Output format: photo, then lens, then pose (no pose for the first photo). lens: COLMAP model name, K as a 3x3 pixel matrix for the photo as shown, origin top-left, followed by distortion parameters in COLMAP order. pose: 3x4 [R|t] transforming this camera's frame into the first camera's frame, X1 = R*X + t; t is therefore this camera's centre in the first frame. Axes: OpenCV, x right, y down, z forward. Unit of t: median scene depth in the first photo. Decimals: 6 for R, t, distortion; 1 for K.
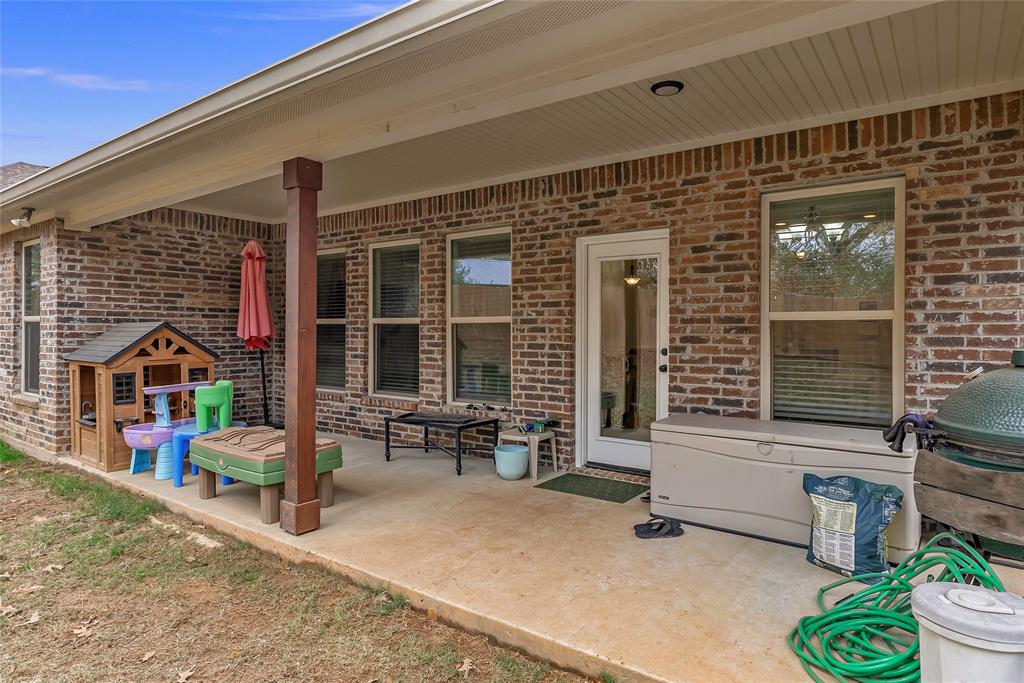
lens RADIAL K [[592.0, 0, 508.4], [0, 592.0, 340.1], [0, 0, 1]] dist [0.000453, -0.000695]
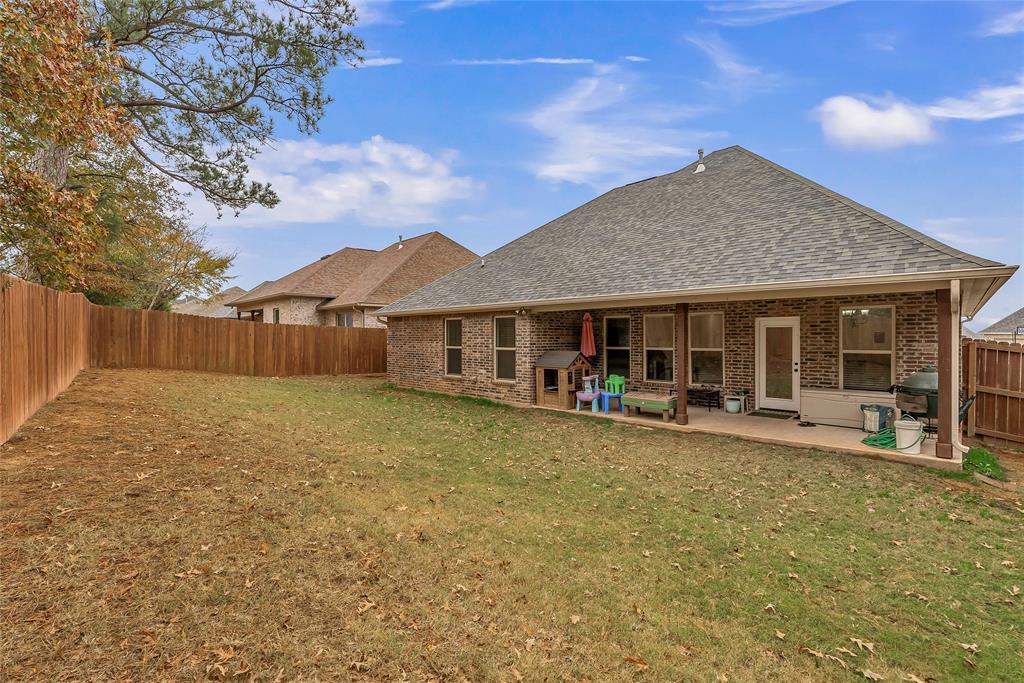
lens RADIAL K [[472.5, 0, 513.3], [0, 472.5, 343.5], [0, 0, 1]] dist [-0.002142, 0.000158]
pose [[0.994026, -0.006372, -0.108958, -0.825958], [0.006697, 0.999974, 0.002622, -0.092299], [0.108939, -0.003336, 0.994043, -1.319401]]
